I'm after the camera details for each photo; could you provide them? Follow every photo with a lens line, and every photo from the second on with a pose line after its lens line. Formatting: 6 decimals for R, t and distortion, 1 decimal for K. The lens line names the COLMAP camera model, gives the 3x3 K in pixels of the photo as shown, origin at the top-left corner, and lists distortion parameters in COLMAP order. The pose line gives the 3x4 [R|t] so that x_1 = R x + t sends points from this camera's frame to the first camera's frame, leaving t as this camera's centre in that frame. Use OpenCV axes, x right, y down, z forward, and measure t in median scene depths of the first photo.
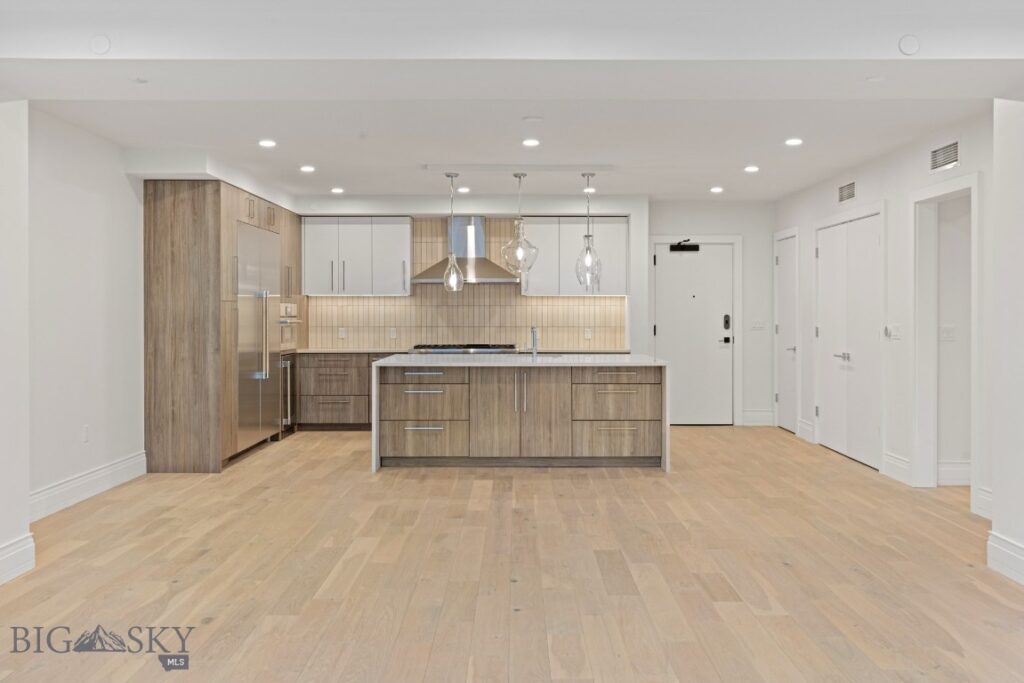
lens RADIAL K [[1032.0, 0, 512.6], [0, 1032.0, 338.1], [0, 0, 1]] dist [-0.027407, 0.000000]
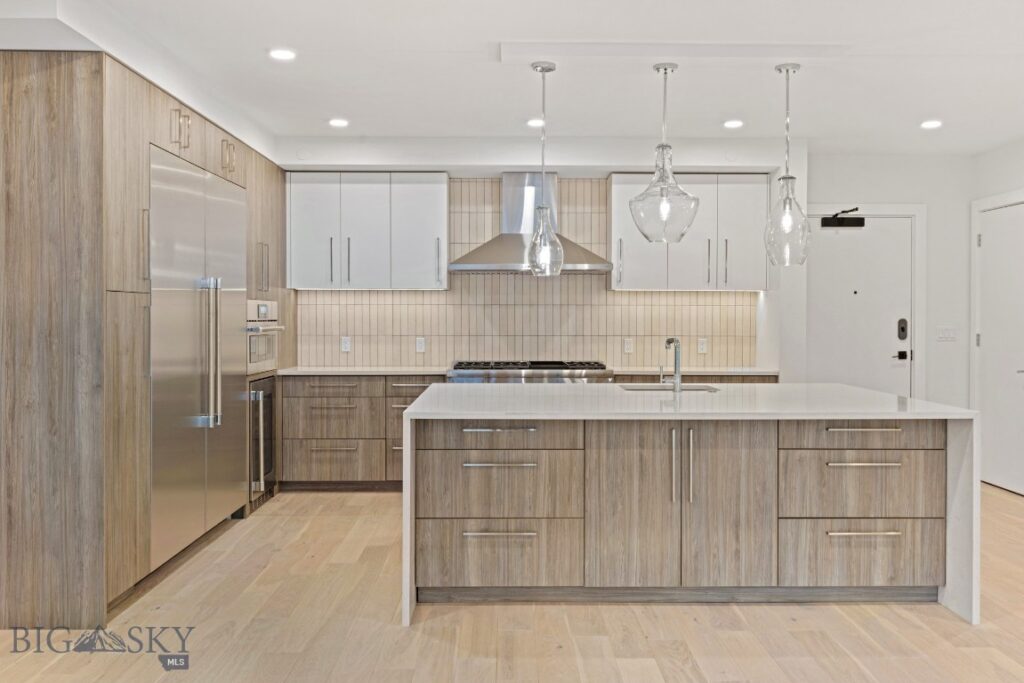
lens RADIAL K [[916.7, 0, 511.8], [0, 916.7, 341.0], [0, 0, 1]] dist [-0.016508, -0.009556]
pose [[0.999924, 0.002173, 0.012103, -0.080222], [-0.002219, 0.999990, 0.003753, -0.012257], [-0.012095, -0.003780, 0.999920, 0.499325]]
